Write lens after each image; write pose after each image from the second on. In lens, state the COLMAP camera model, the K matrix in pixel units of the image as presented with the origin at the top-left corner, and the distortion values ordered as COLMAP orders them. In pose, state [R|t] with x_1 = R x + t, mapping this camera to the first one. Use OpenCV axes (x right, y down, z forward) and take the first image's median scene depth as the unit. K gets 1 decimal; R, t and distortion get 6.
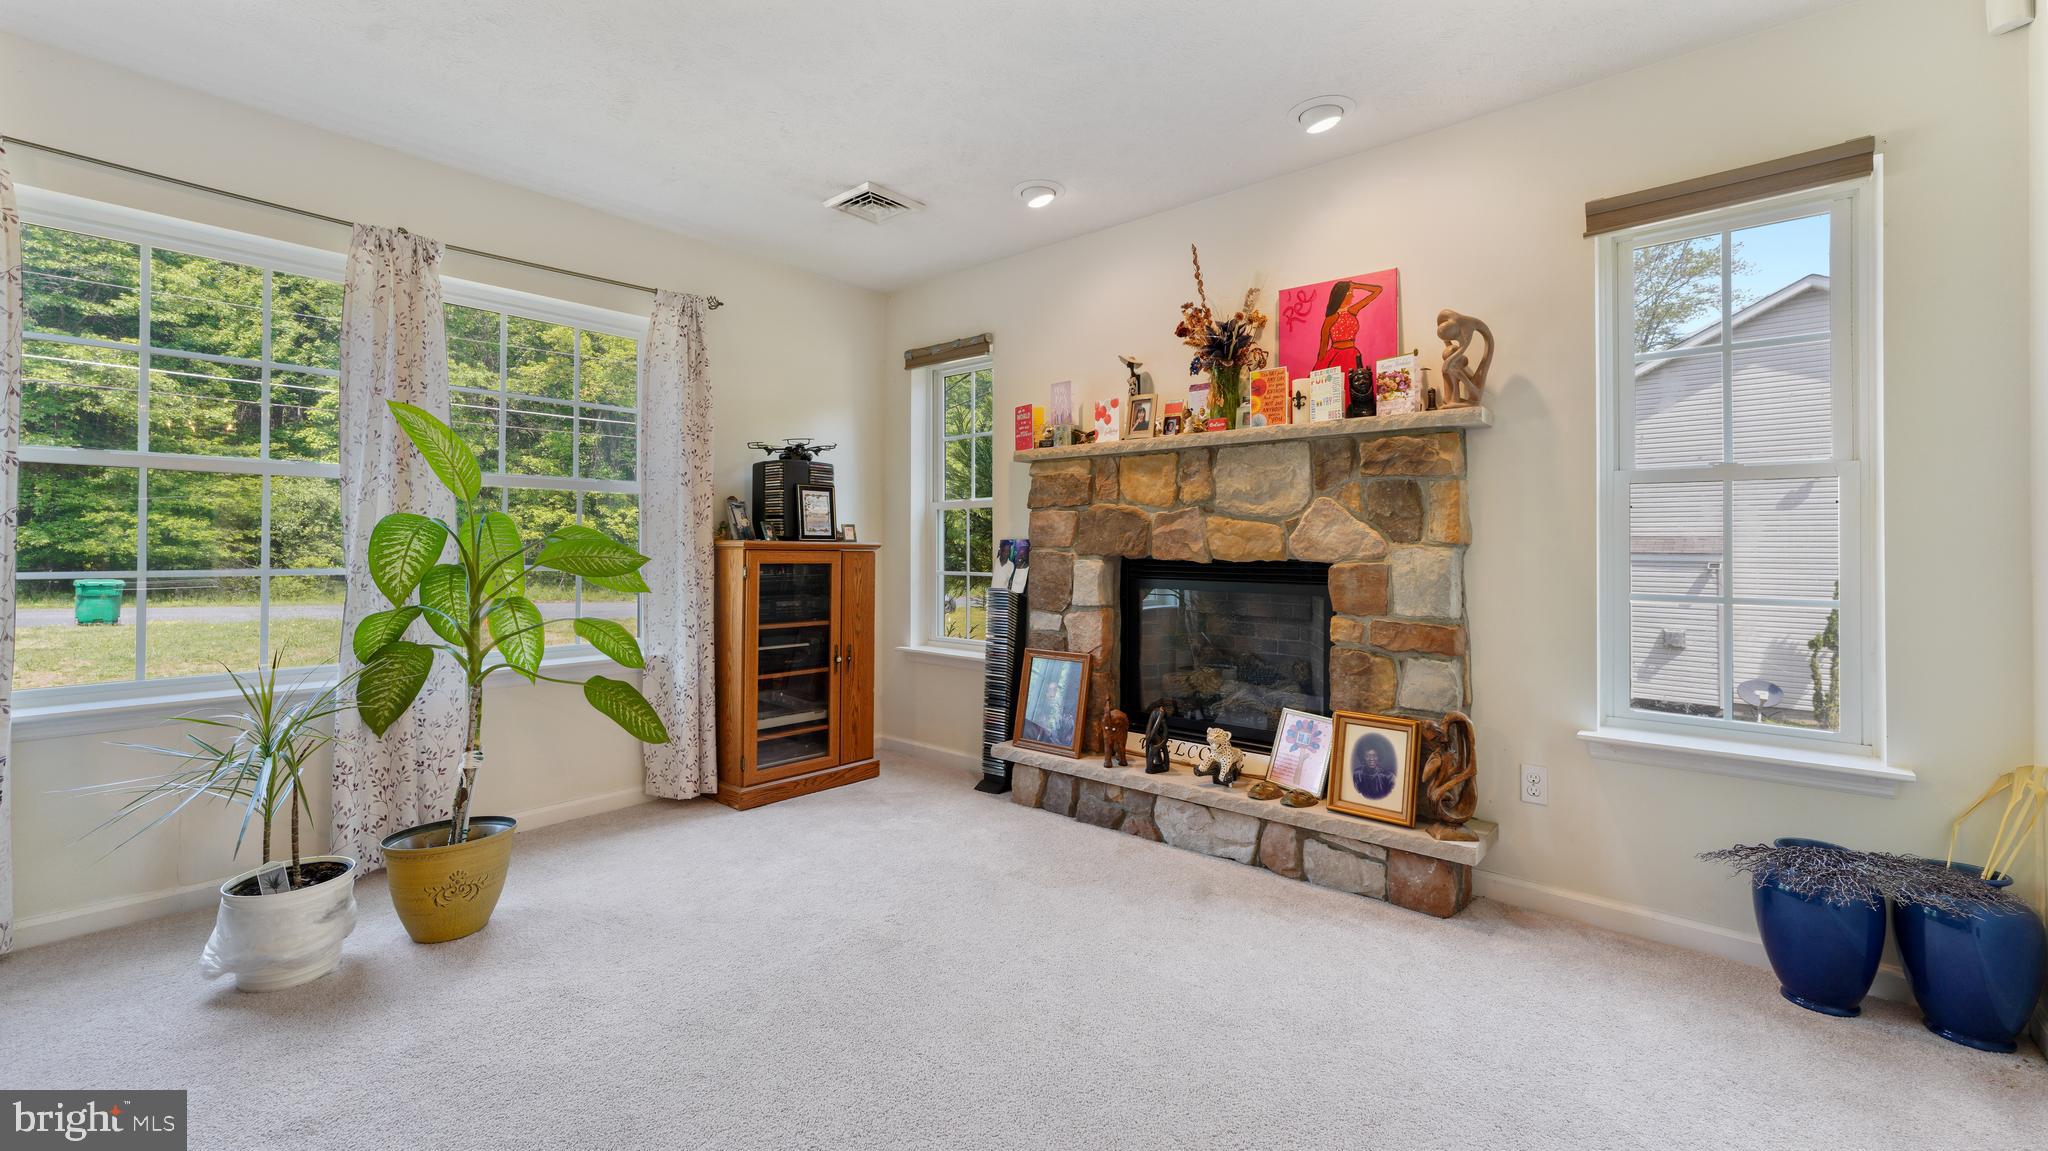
lens RADIAL K [[819.2, 0, 1032.9], [0, 819.2, 542.2], [0, 0, 1]] dist [-0.002862, 0.001164]
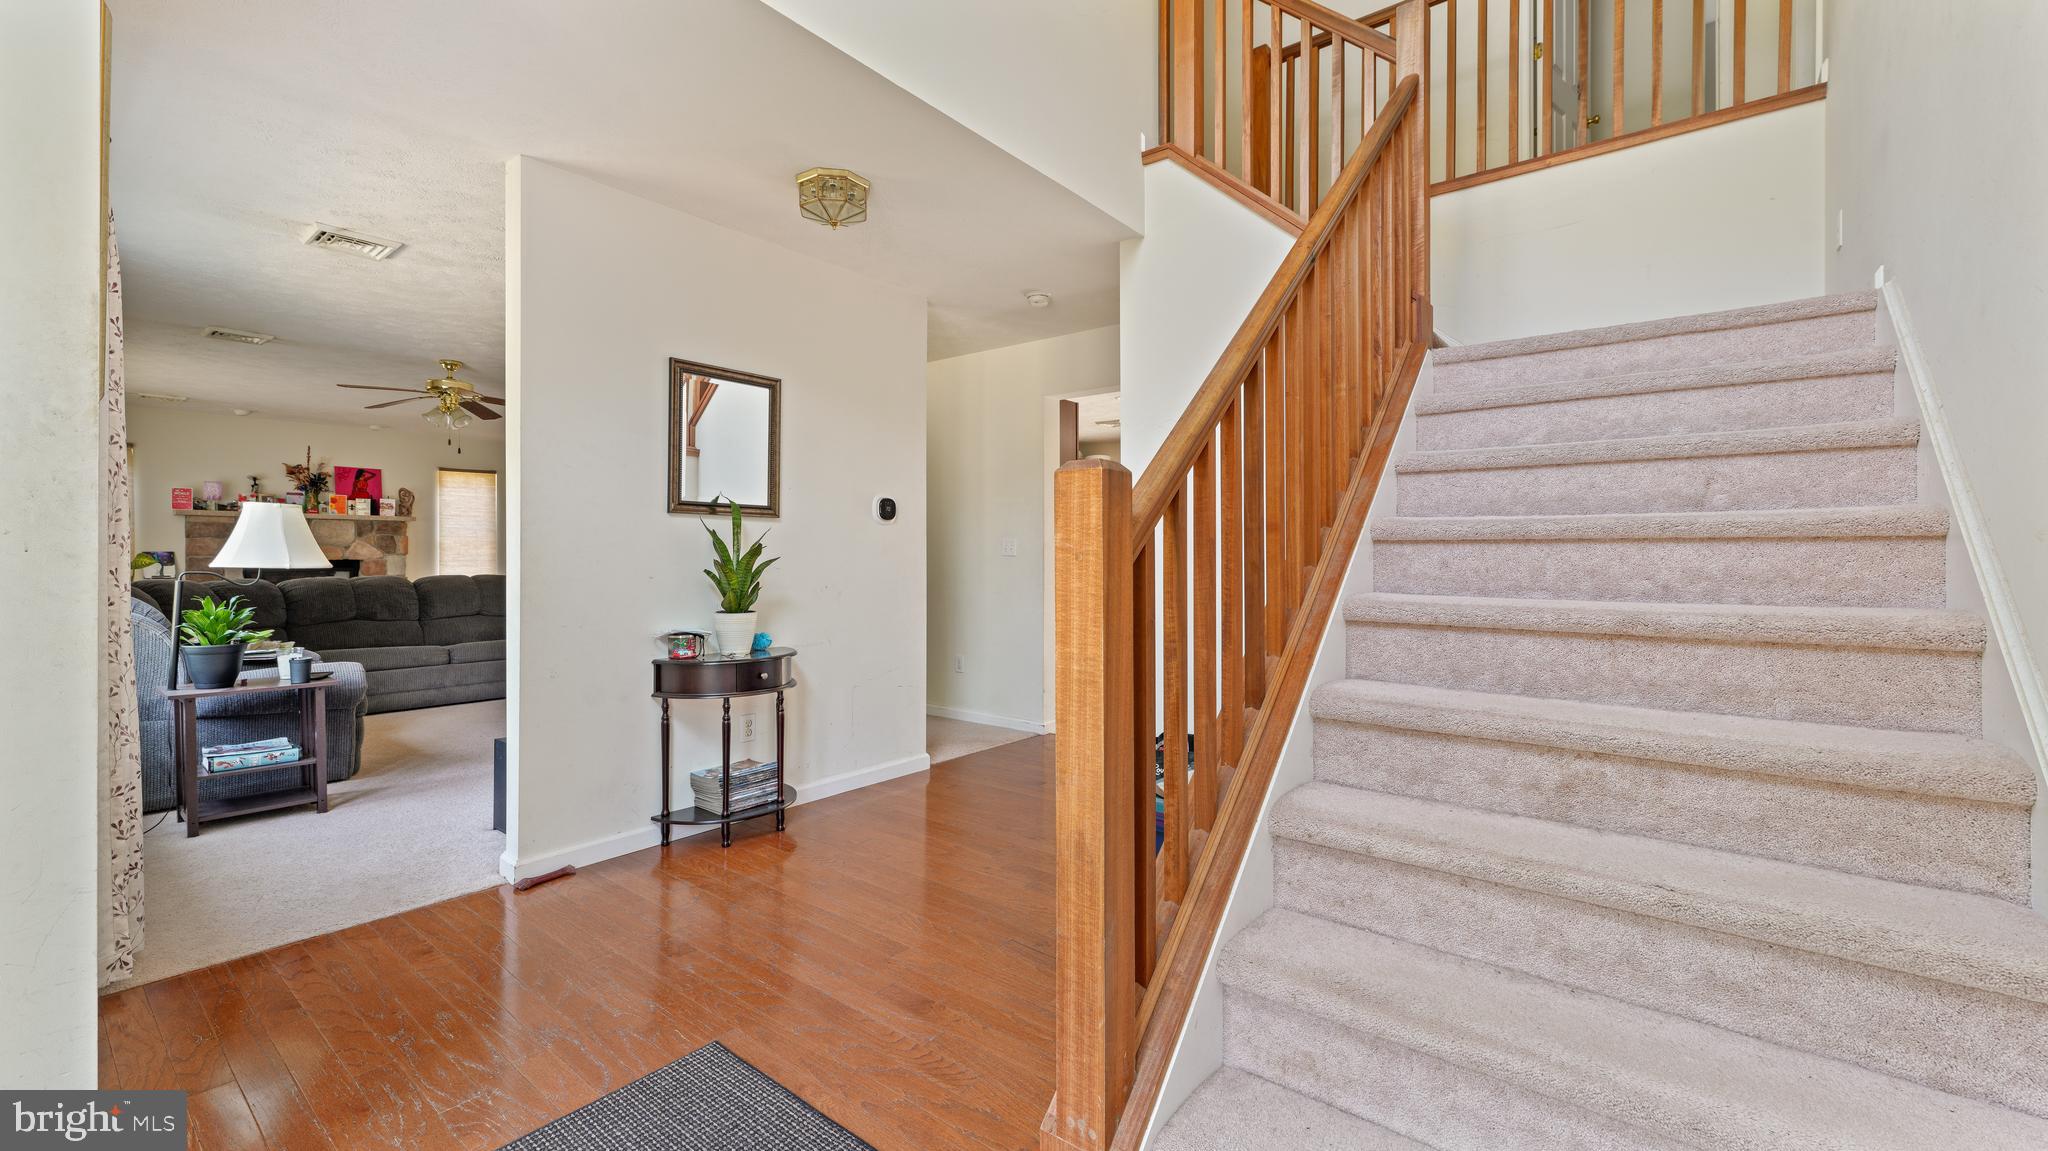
lens RADIAL K [[819.2, 0, 1010.1], [0, 819.2, 544.8], [0, 0, 1]] dist [-0.002862, 0.001164]
pose [[-0.005596, 0.004686, 0.999973, -2.671632], [-0.011420, 0.999924, -0.004749, -0.045207], [-0.999919, -0.011446, -0.005542, -1.406137]]
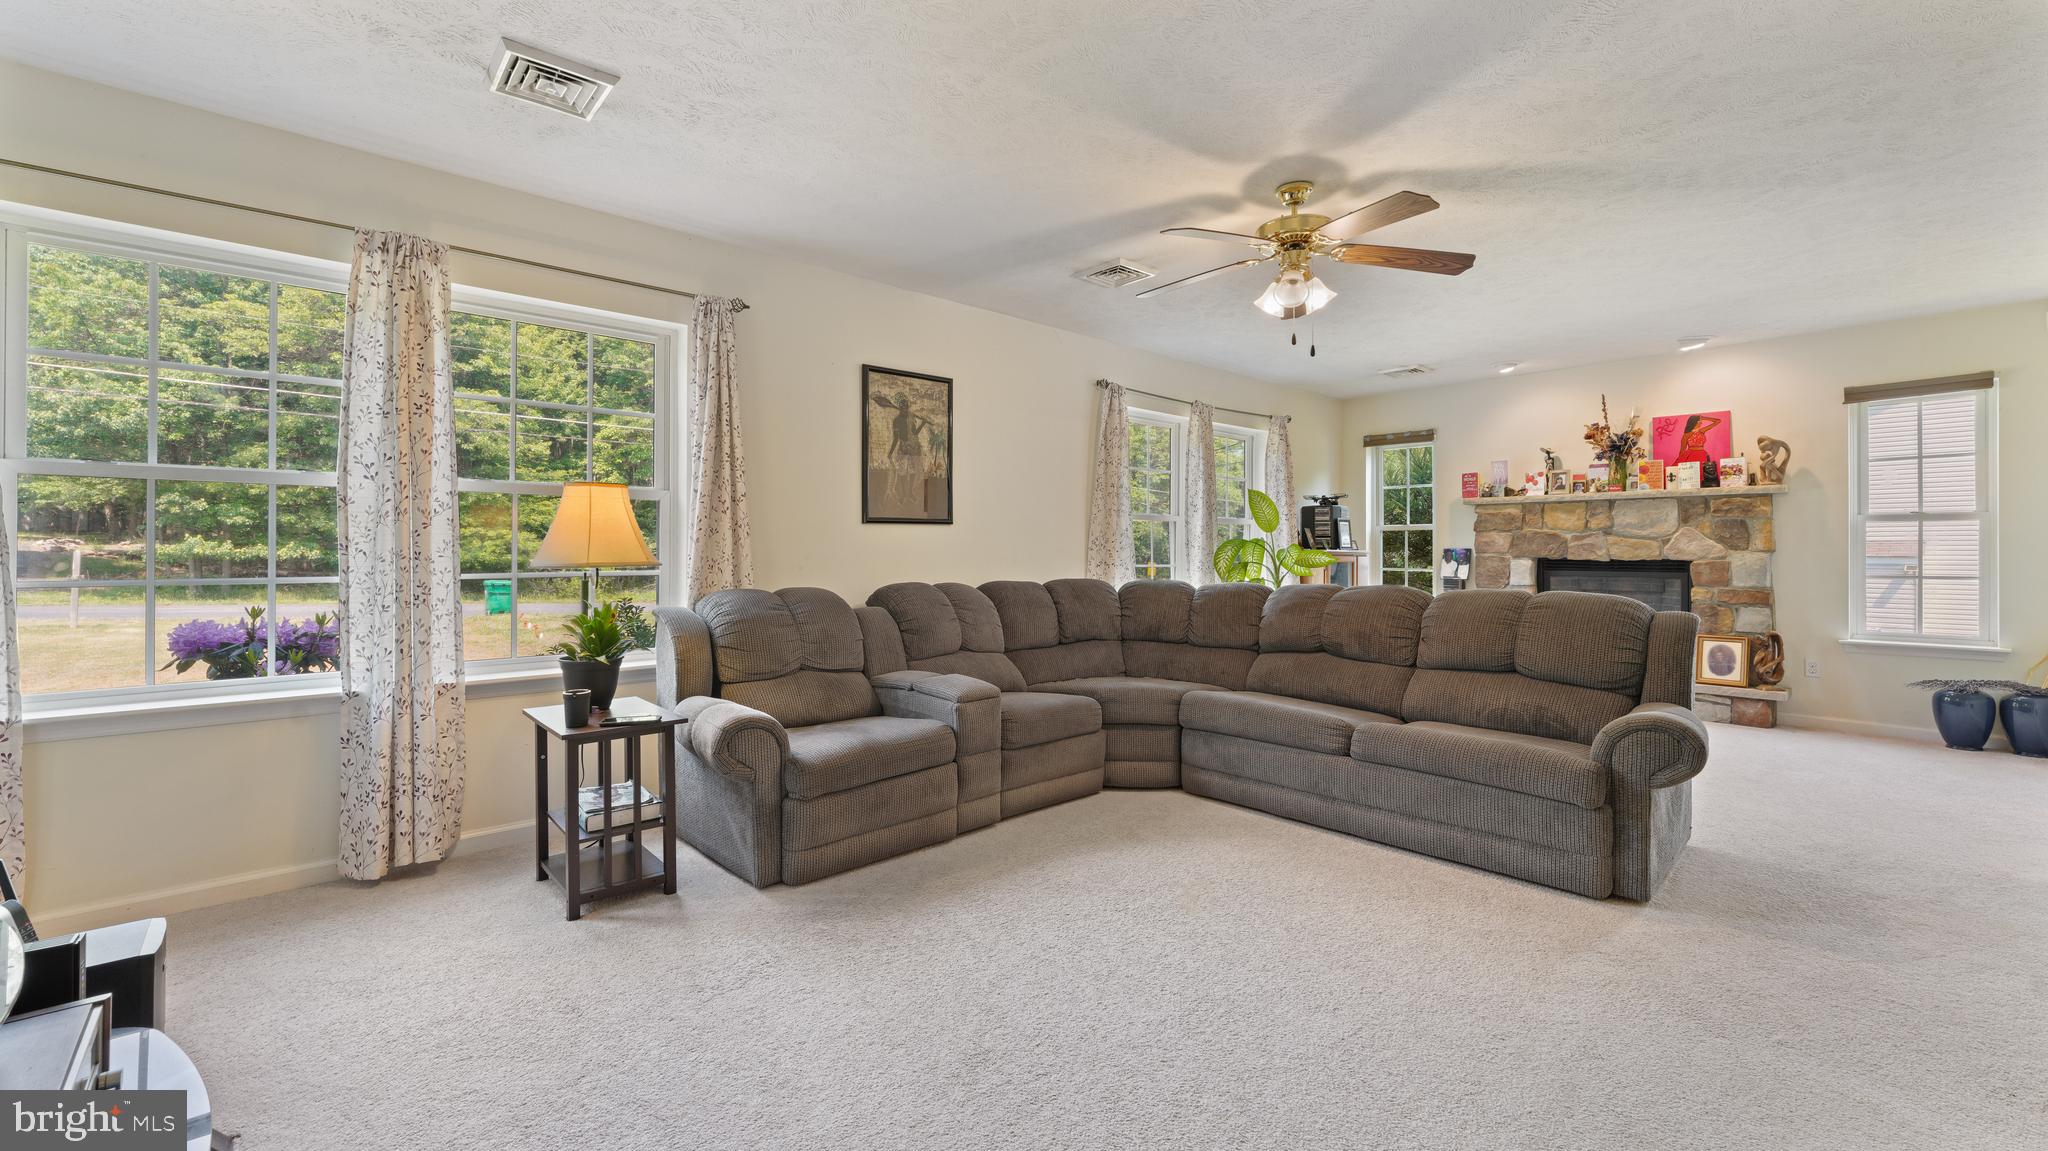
lens RADIAL K [[819.2, 0, 1018.8], [0, 819.2, 554.0], [0, 0, 1]] dist [-0.002862, 0.001164]
pose [[0.990531, -0.002400, -0.137271, -0.925473], [0.003268, 0.999976, 0.006093, -0.007601], [0.137253, -0.006484, 0.990515, -1.120010]]
